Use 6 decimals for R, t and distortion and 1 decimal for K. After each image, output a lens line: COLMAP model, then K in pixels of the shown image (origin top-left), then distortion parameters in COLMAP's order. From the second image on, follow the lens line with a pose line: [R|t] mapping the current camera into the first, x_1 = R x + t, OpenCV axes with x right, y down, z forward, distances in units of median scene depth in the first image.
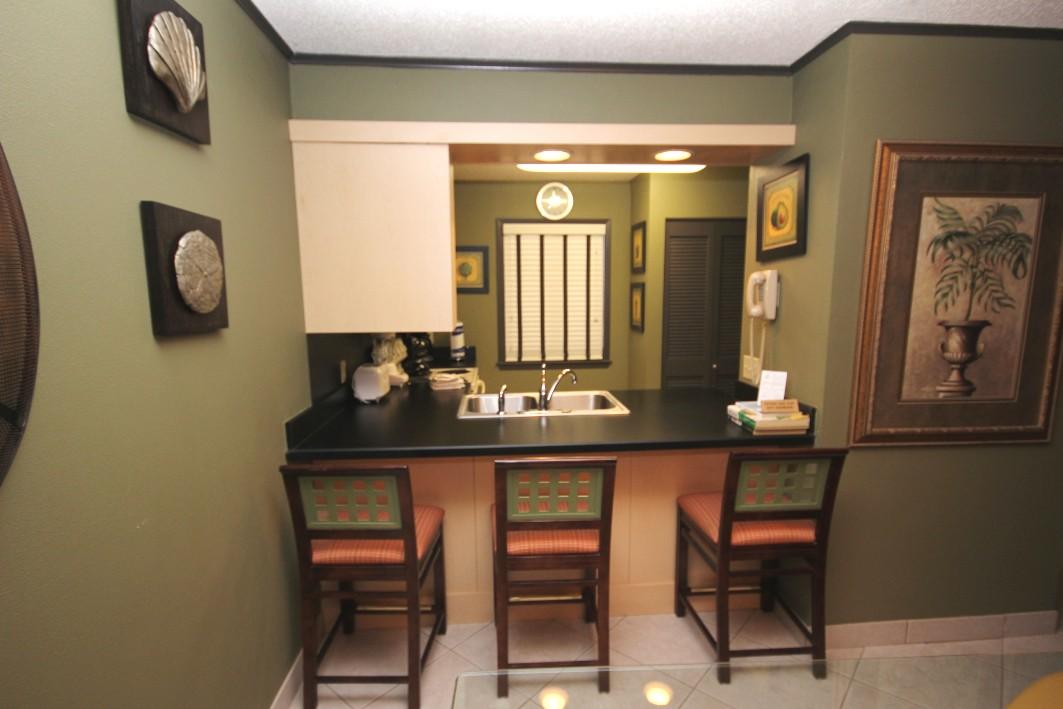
lens RADIAL K [[578.4, 0, 532.2], [0, 578.4, 357.9], [0, 0, 1]] dist [-0.024335, -0.000270]
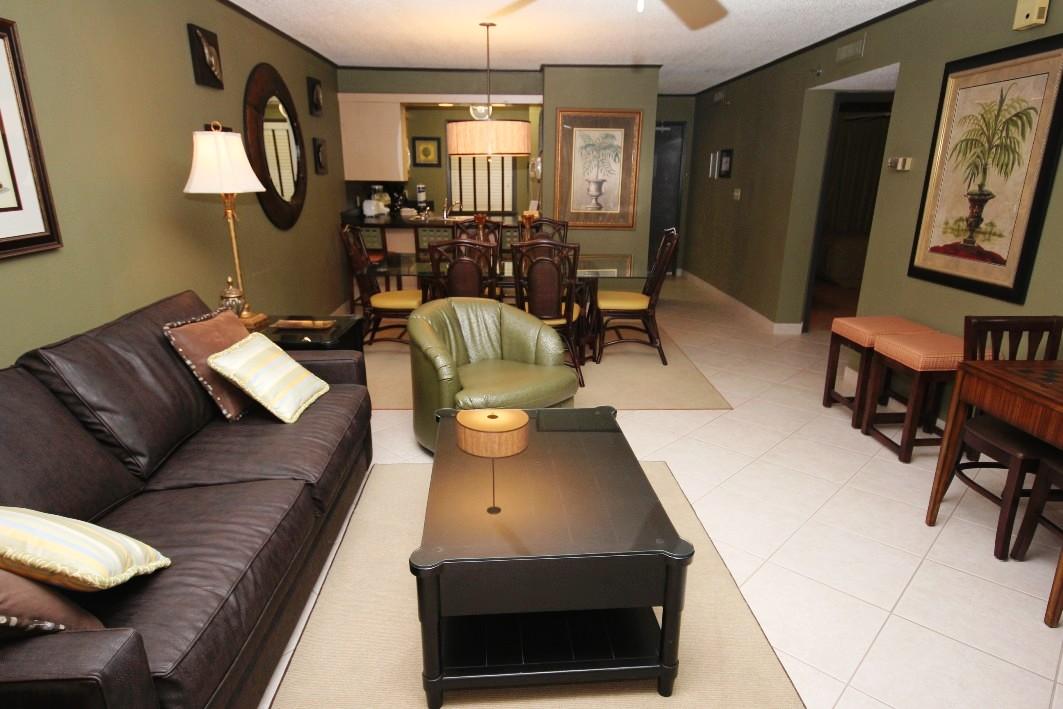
lens RADIAL K [[633.4, 0, 530.2], [0, 633.4, 358.8], [0, 0, 1]] dist [0.003552, -0.000030]
pose [[0.999361, 0.026056, -0.024459, 0.524183], [-0.021415, 0.984544, 0.173821, 0.233309], [0.028610, -0.173186, 0.984473, -1.902781]]
